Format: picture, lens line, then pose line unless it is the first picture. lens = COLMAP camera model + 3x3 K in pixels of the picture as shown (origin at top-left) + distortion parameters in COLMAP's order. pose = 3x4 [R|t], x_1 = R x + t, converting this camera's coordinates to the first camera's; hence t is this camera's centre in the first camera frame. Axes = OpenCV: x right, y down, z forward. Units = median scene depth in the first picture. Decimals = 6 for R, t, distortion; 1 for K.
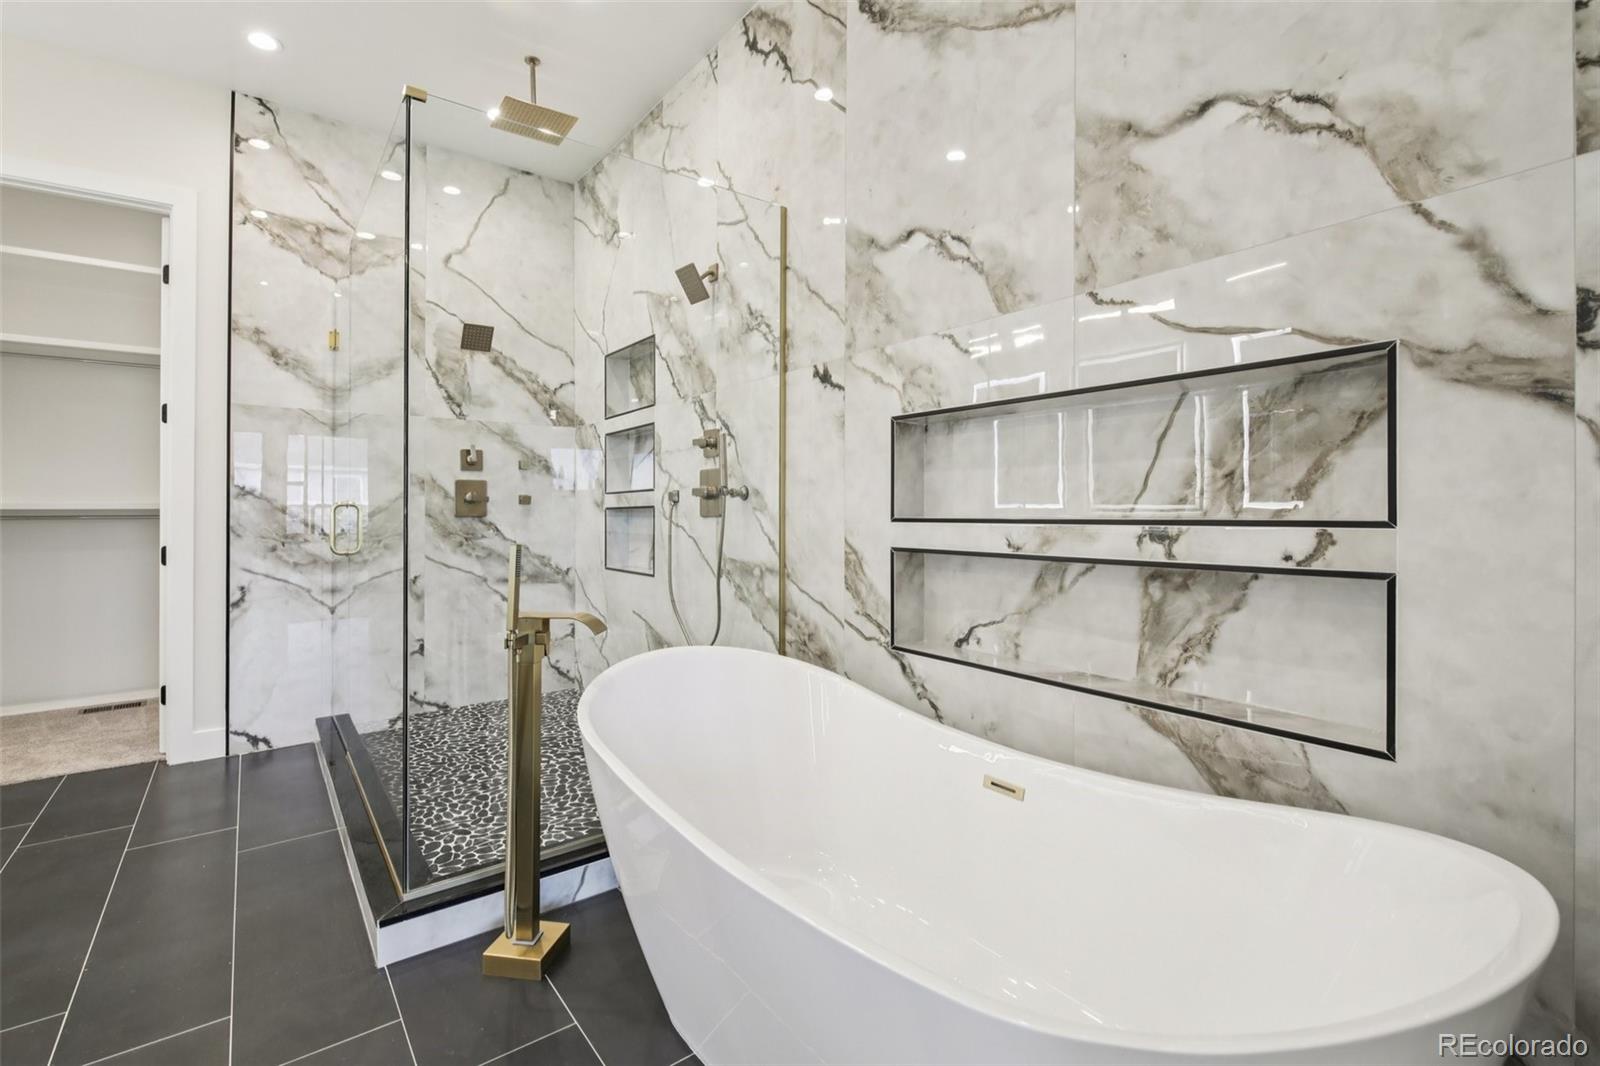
lens RADIAL K [[686.4, 0, 762.7], [0, 686.4, 515.6], [0, 0, 1]] dist [0.006701, -0.009589]
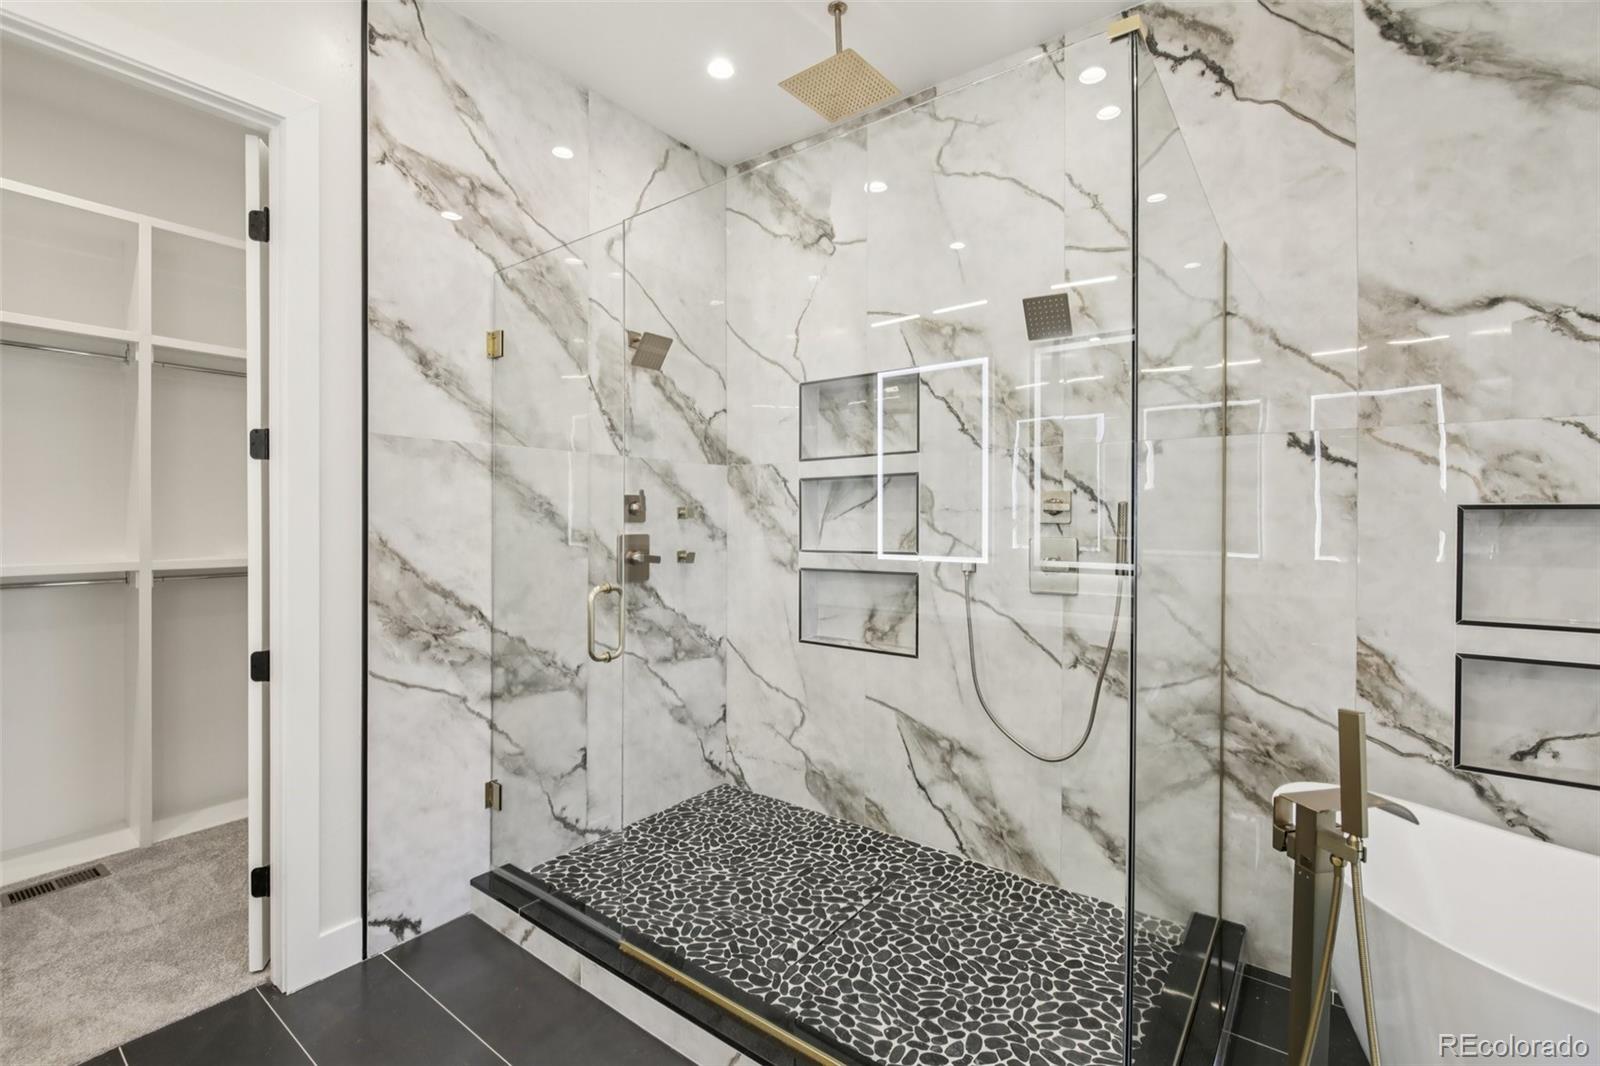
lens RADIAL K [[686.4, 0, 760.7], [0, 686.4, 527.7], [0, 0, 1]] dist [0.006701, -0.009589]
pose [[0.962851, 0.001066, 0.270030, -0.585594], [-0.002740, 0.999979, 0.005824, -0.075746], [-0.270018, -0.006347, 0.962834, 0.256066]]
